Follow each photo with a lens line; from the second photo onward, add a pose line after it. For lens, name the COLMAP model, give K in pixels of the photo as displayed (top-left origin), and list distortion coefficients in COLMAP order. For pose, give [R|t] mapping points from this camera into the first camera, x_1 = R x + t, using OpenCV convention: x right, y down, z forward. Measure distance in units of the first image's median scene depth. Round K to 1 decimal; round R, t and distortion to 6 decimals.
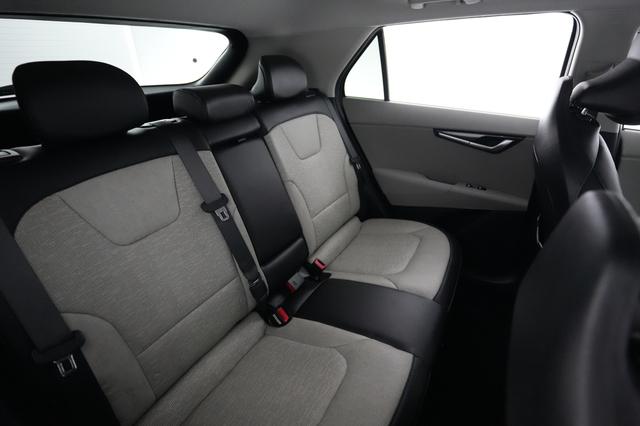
lens RADIAL K [[321.7, 0, 320.0], [0, 321.7, 213.0], [0, 0, 1]] dist [0.004519, 0.001004]
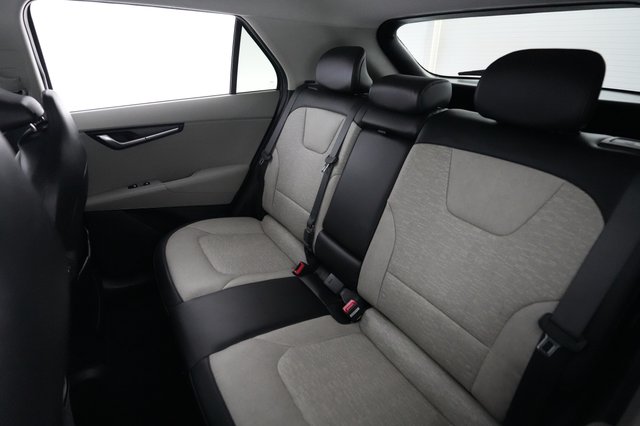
lens RADIAL K [[354.0, 0, 320.0], [0, 354.0, 213.0], [0, 0, 1]] dist [-0.004848, -0.001330]
pose [[-0.474272, 0.393686, -0.787450, 0.780271], [-0.389355, 0.708421, 0.588679, -0.607240], [0.789600, 0.585791, -0.182700, 1.185035]]
